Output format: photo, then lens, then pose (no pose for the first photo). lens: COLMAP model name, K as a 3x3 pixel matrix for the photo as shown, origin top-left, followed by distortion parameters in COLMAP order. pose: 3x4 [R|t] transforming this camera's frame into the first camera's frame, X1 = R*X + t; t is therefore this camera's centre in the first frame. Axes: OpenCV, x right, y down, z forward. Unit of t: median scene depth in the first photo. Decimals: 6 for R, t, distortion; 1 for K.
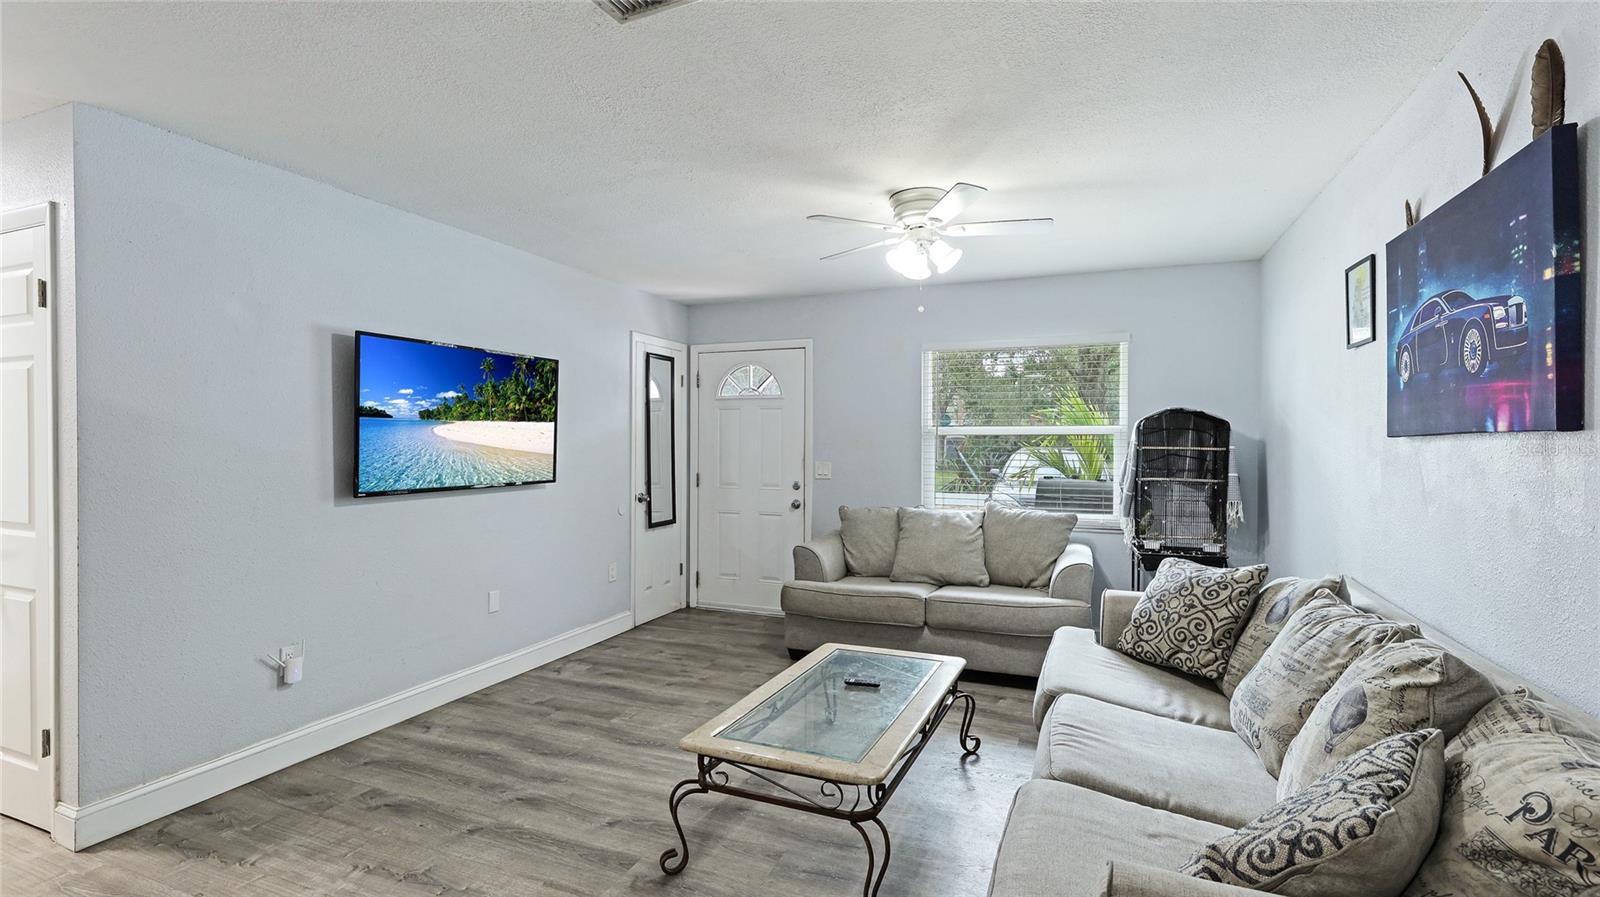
lens RADIAL K [[732.8, 0, 800.0], [0, 732.8, 448.5], [0, 0, 1]] dist [0.000823, 0.000250]
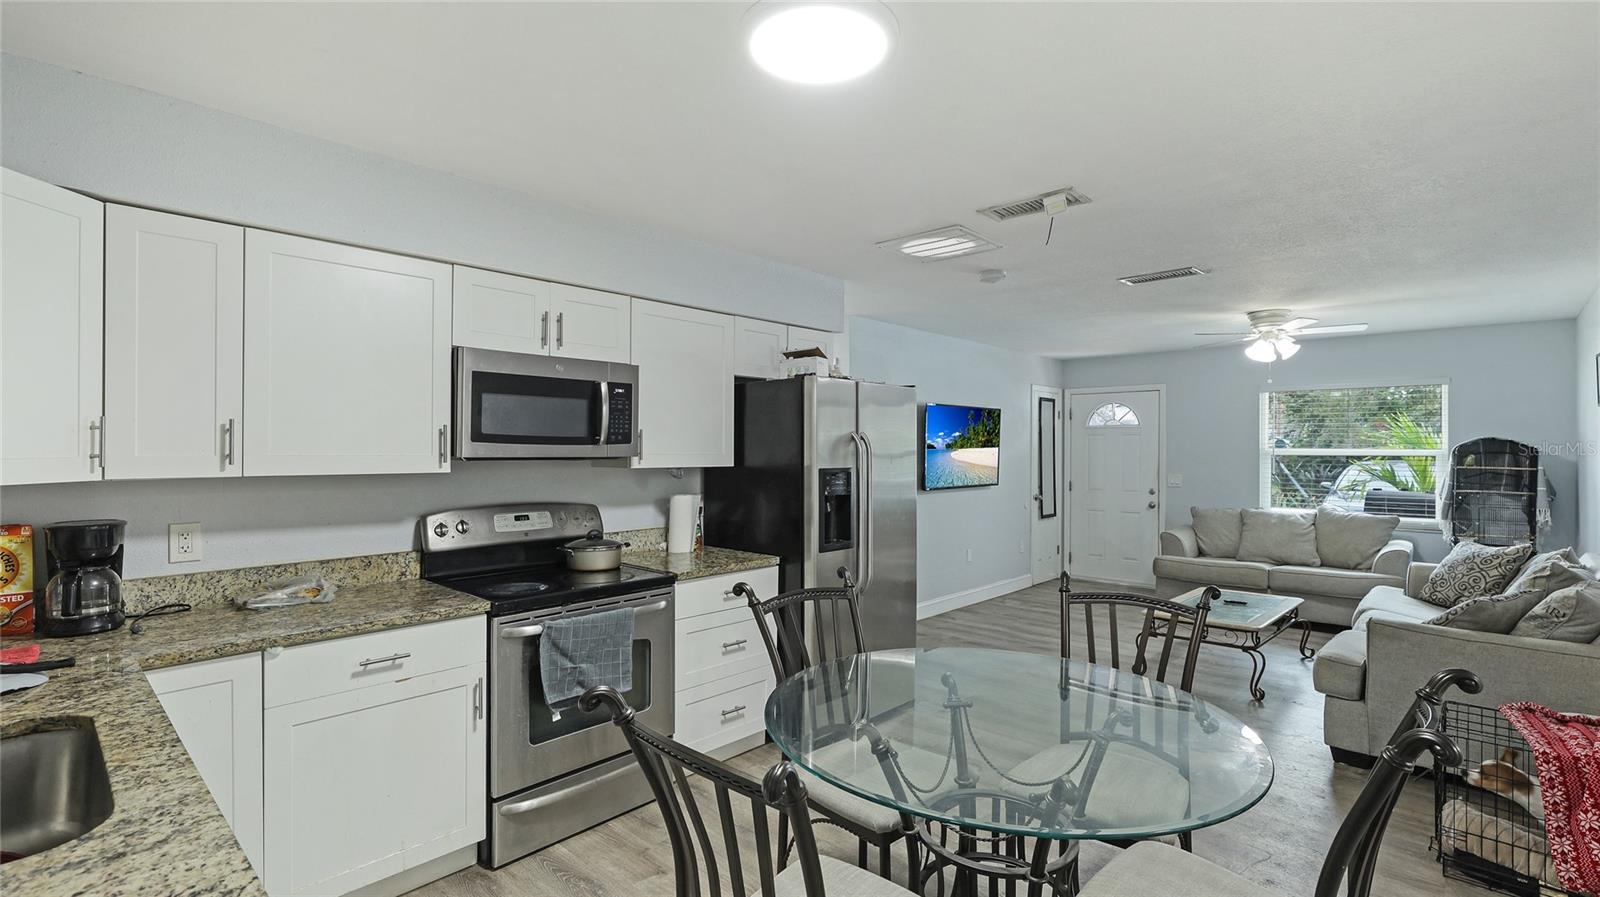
lens RADIAL K [[732.8, 0, 800.0], [0, 732.8, 448.5], [0, 0, 1]] dist [0.000823, 0.000250]
pose [[0.934995, 0.000374, -0.354659, -0.167358], [-0.004381, 0.999935, -0.010496, -0.015133], [0.354633, 0.011367, 0.934937, -0.635389]]
